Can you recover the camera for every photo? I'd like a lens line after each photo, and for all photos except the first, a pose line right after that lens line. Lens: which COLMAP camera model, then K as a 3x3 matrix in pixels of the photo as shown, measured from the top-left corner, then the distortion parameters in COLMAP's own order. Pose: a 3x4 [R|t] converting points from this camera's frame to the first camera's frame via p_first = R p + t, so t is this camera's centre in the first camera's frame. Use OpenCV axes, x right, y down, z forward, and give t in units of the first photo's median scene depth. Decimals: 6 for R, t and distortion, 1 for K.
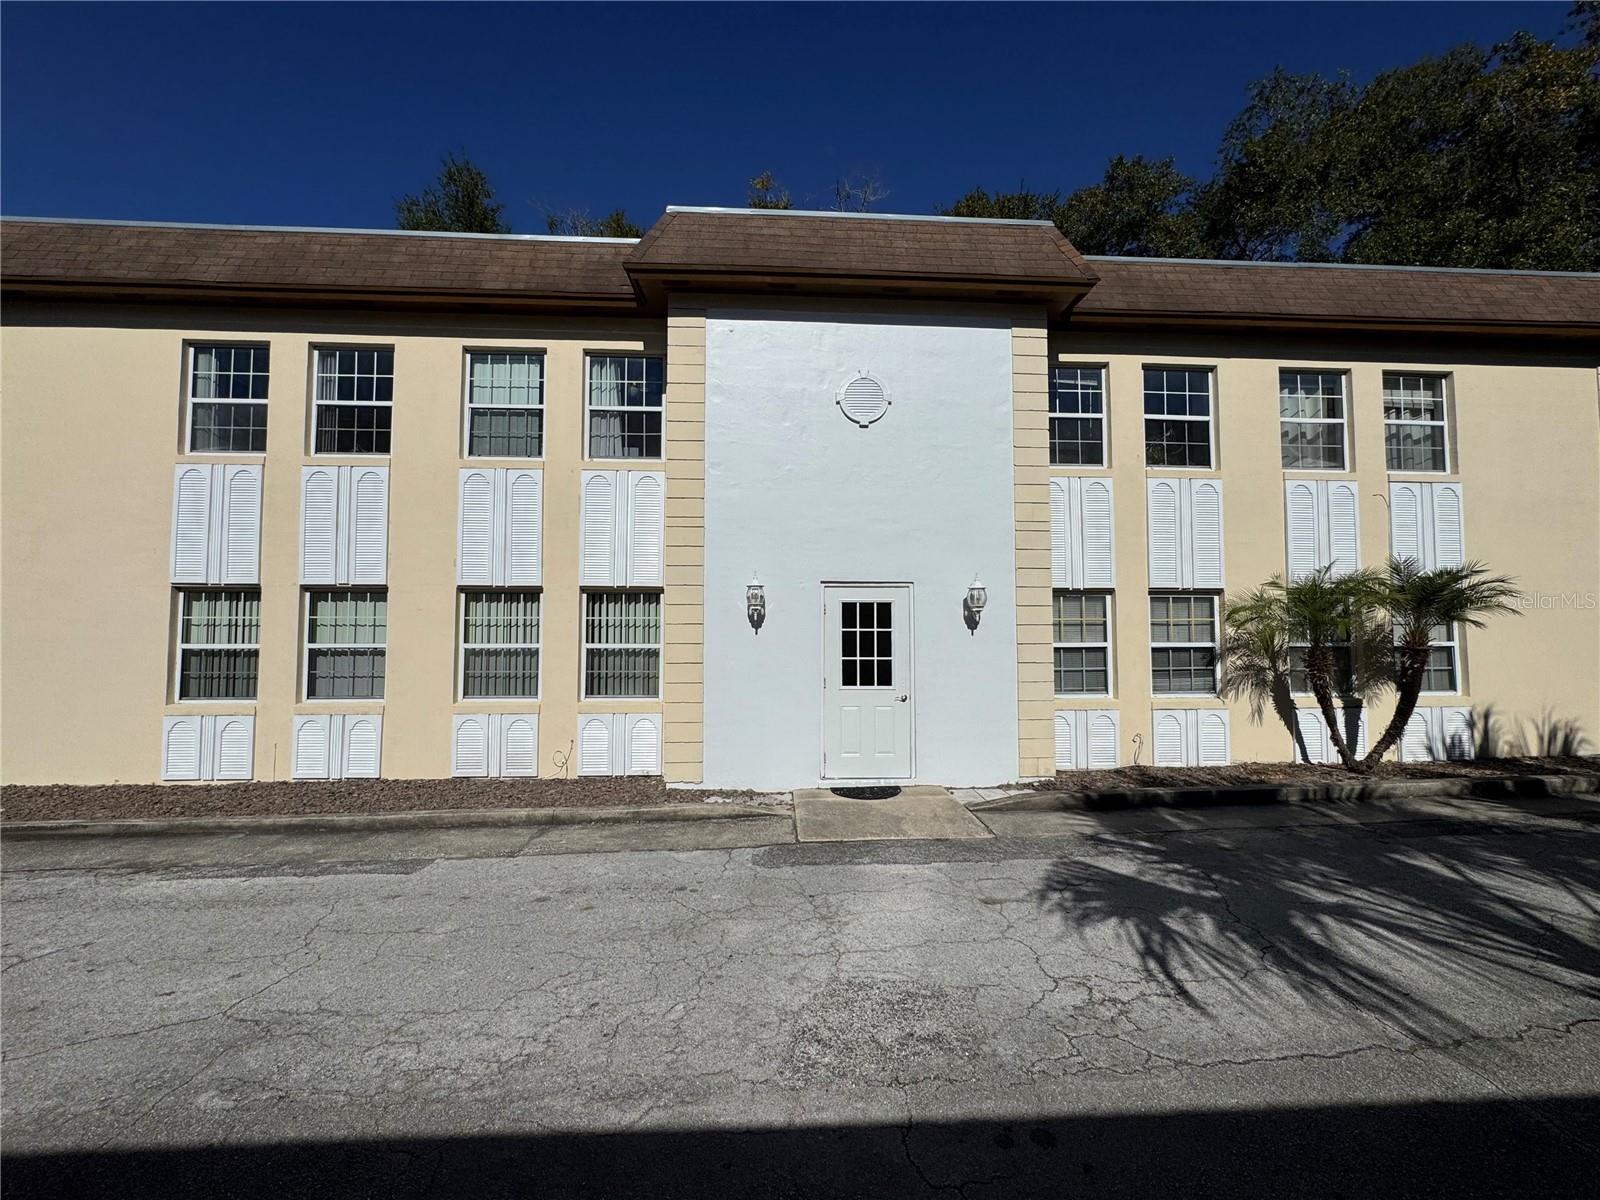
lens RADIAL K [[570.1, 0, 806.1], [0, 570.1, 626.9], [0, 0, 1]] dist [-0.011035, -0.000013]
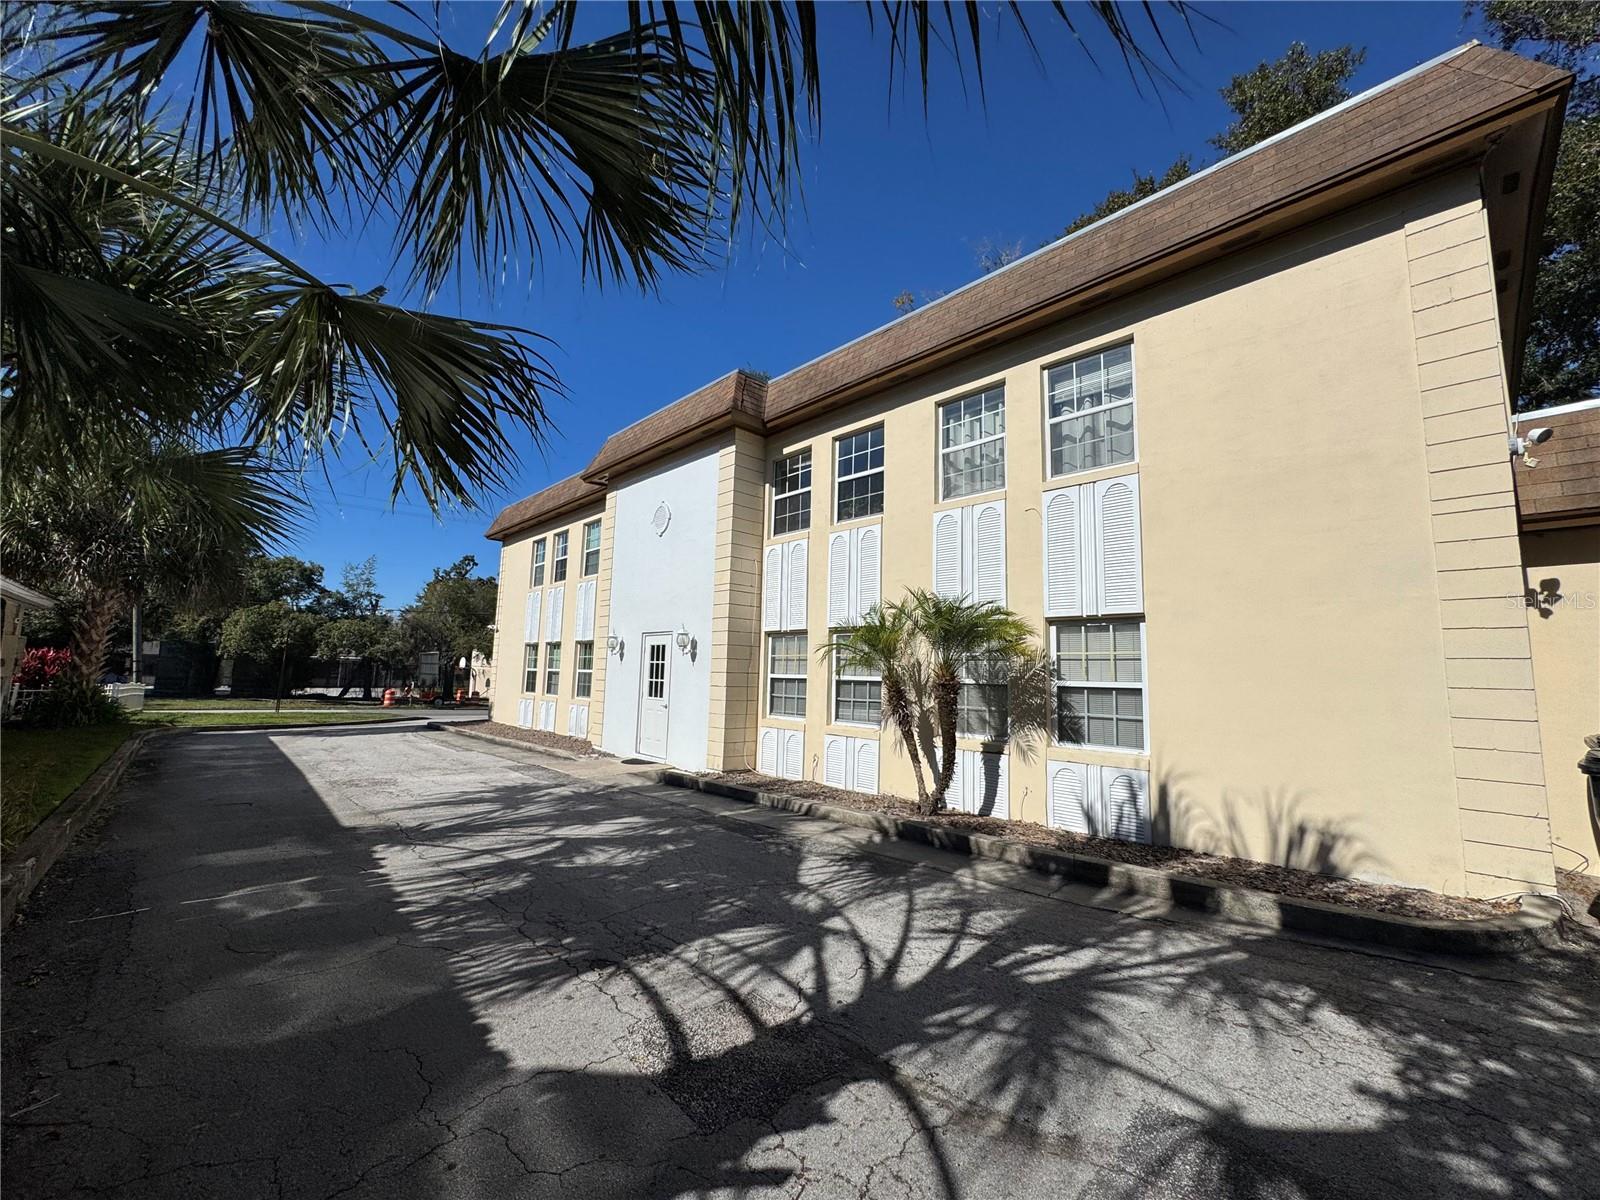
lens RADIAL K [[643.2, 0, 786.4], [0, 643.2, 597.9], [0, 0, 1]] dist [-0.005244, 0.000765]
pose [[0.650355, -0.071615, -0.756247, 0.890175], [-0.004233, 0.995189, -0.097883, 0.000328], [0.759619, 0.066859, 0.646923, 0.045870]]
